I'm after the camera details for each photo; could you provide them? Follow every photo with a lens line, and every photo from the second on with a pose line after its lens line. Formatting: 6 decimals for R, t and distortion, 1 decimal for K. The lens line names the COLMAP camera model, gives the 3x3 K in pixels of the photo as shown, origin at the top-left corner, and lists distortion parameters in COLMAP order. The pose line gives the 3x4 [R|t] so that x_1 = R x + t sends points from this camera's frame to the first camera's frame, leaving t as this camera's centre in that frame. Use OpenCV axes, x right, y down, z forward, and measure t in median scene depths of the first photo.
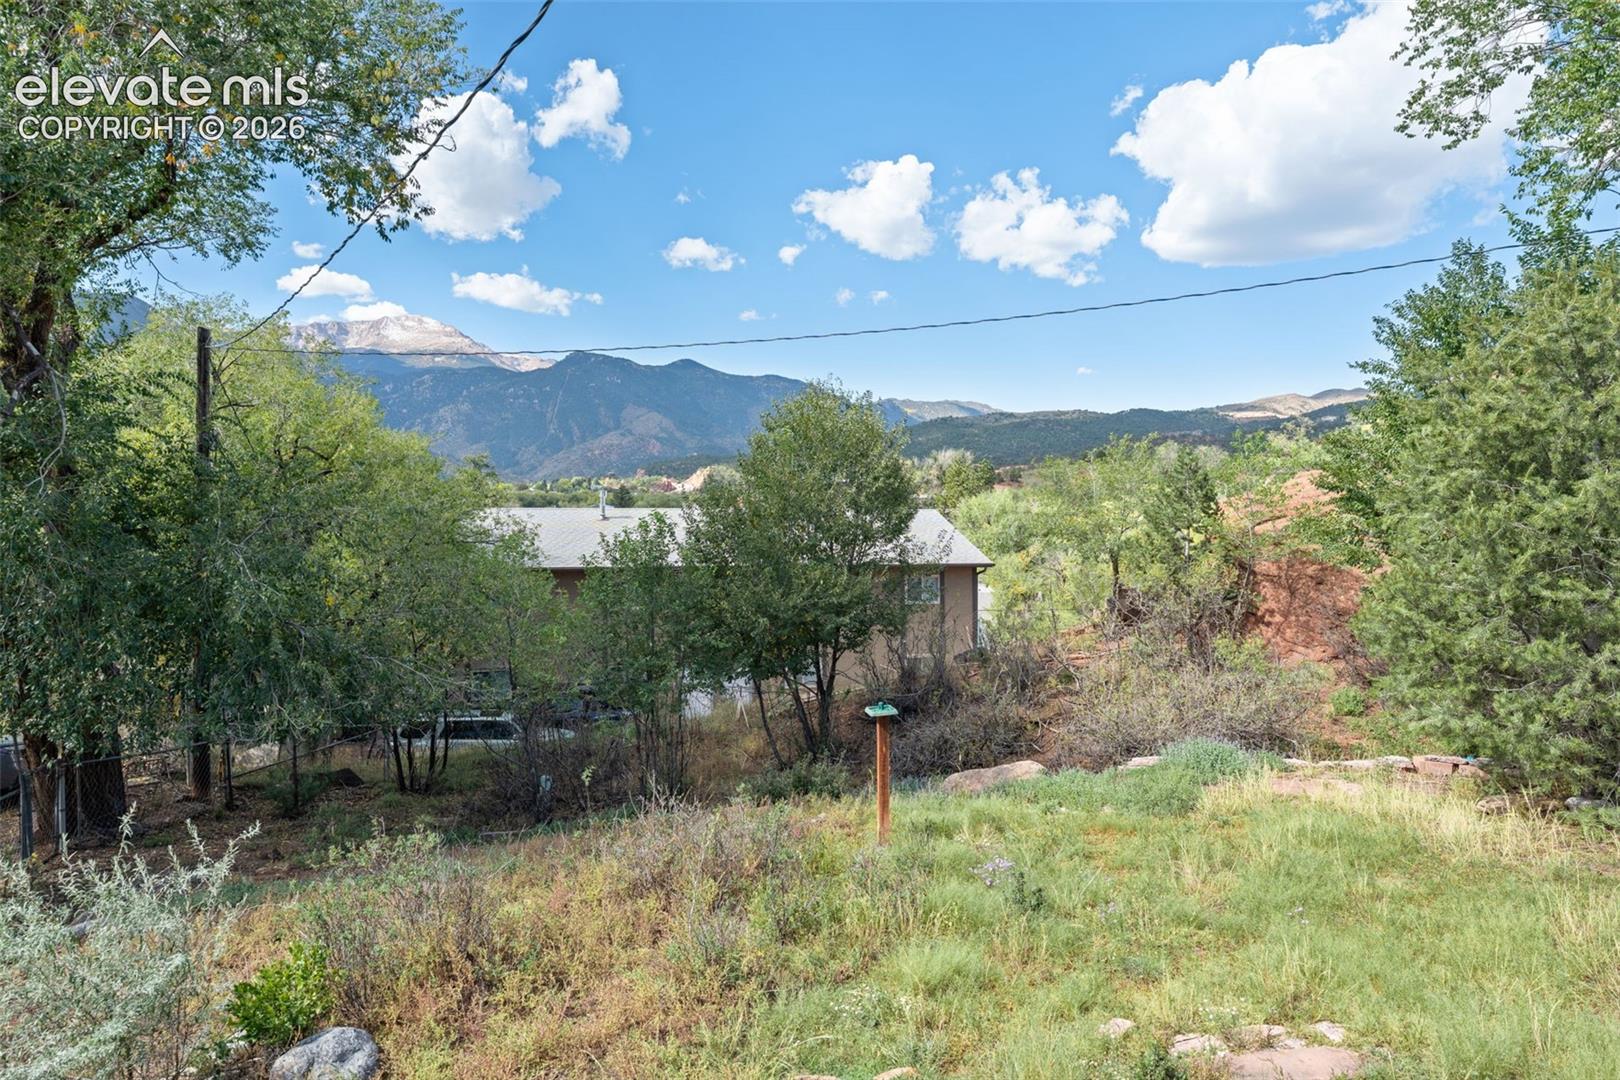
lens RADIAL K [[1078.6, 0, 810.0], [0, 1078.6, 540.0], [0, 0, 1]] dist [-0.007140, -0.001298]
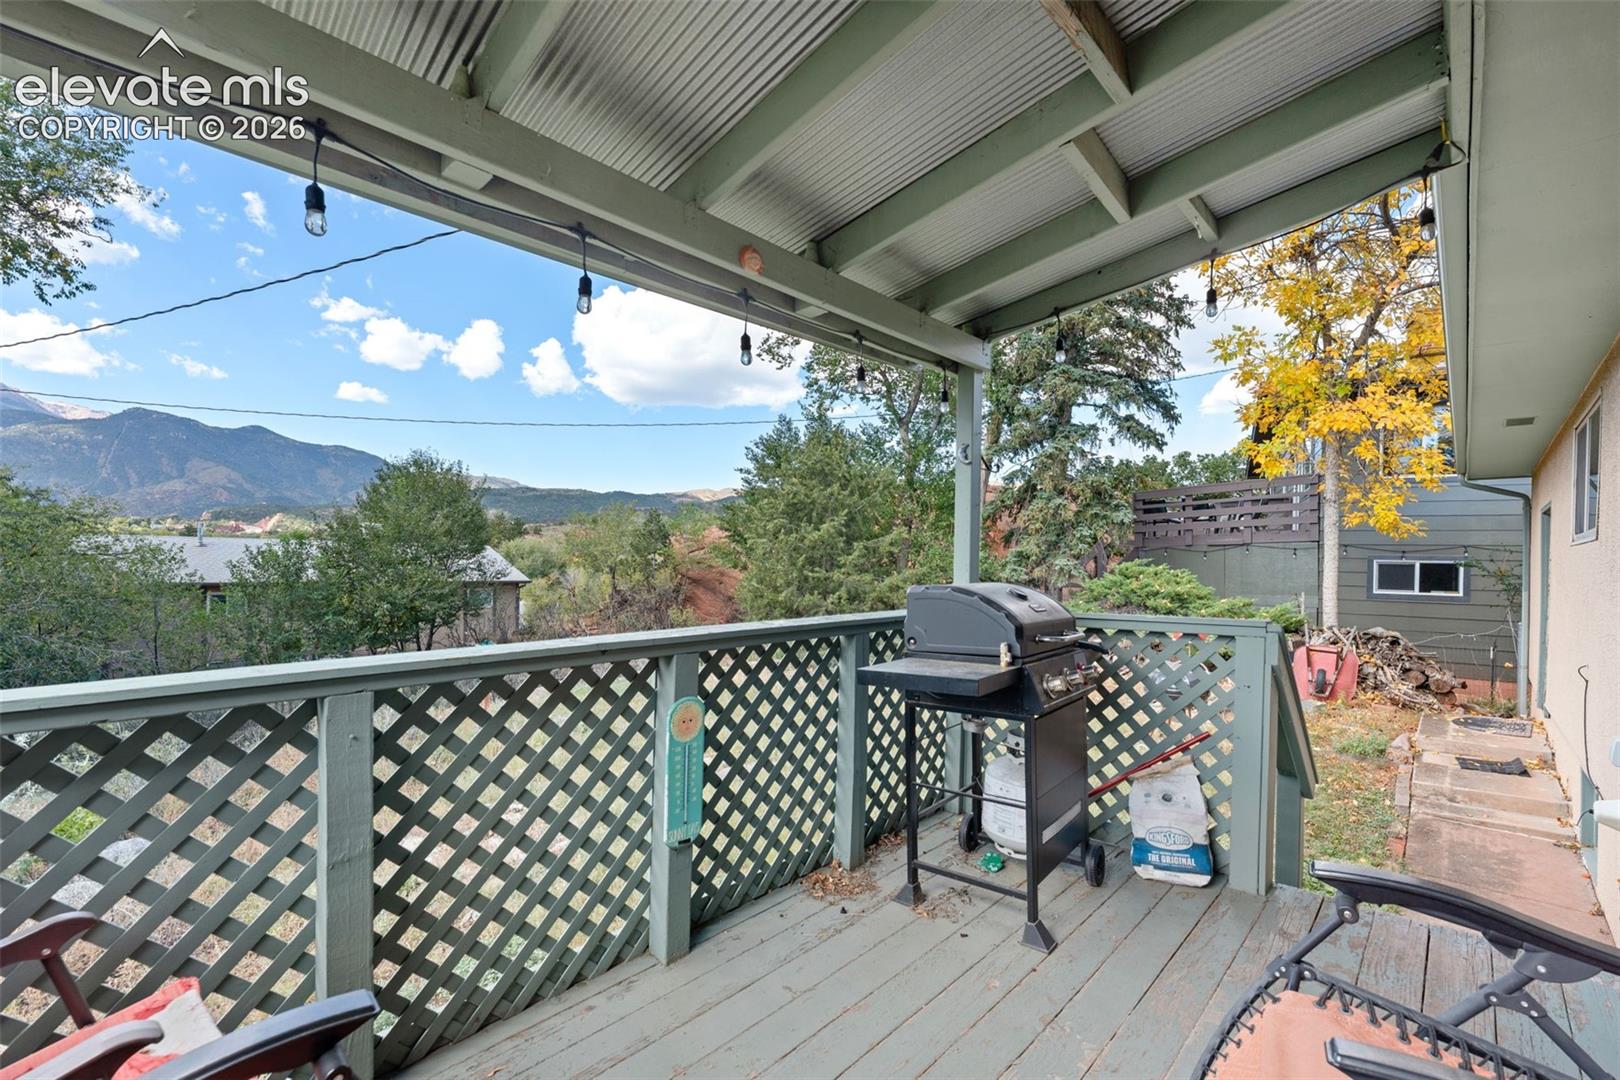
lens RADIAL K [[666.6, 0, 810.4], [0, 666.6, 577.3], [0, 0, 1]] dist [-0.010948, 0.000204]
pose [[0.839897, 0.000568, 0.542745, -0.056465], [-0.006107, 0.999946, 0.008405, 0.029079], [-0.542711, -0.010373, 0.839855, -0.127247]]
